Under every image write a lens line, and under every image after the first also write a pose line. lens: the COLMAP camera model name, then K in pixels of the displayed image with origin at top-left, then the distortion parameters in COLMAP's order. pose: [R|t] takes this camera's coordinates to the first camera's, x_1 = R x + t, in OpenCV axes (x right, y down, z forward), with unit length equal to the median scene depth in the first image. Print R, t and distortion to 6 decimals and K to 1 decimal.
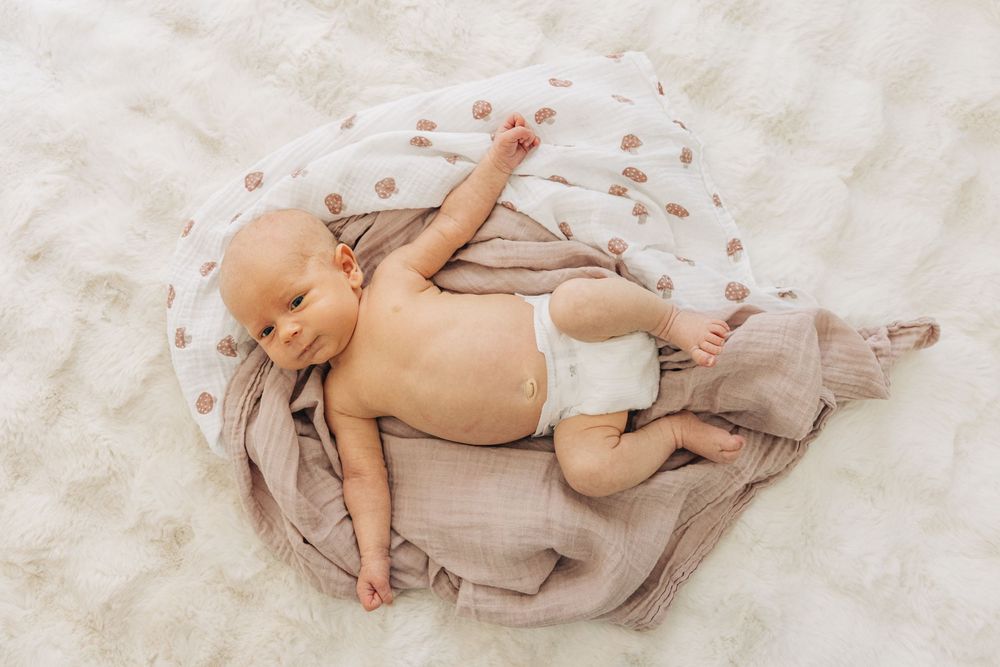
lens RADIAL K [[612.0, 0, 499.8], [0, 612.0, 351.5], [0, 0, 1]] dist [-0.016378, 0.016502]
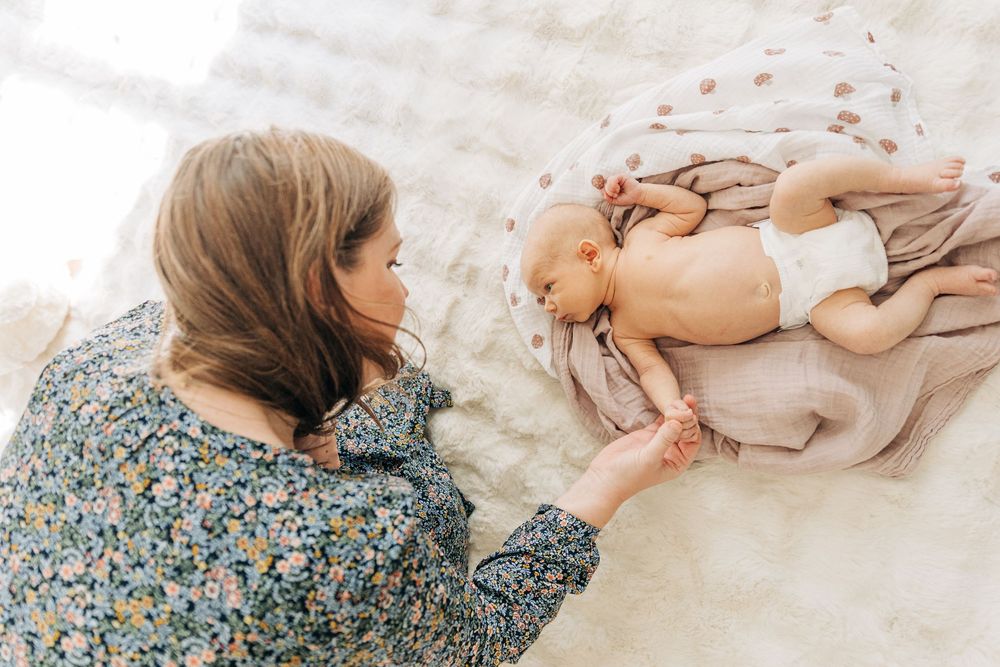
lens RADIAL K [[612.0, 0, 499.8], [0, 612.0, 351.5], [0, 0, 1]] dist [-0.016378, 0.016502]
pose [[0.933708, -0.119618, -0.337463, -0.074518], [0.151569, 0.985974, 0.069877, -0.007311], [0.324371, -0.116393, 0.938742, -0.400652]]
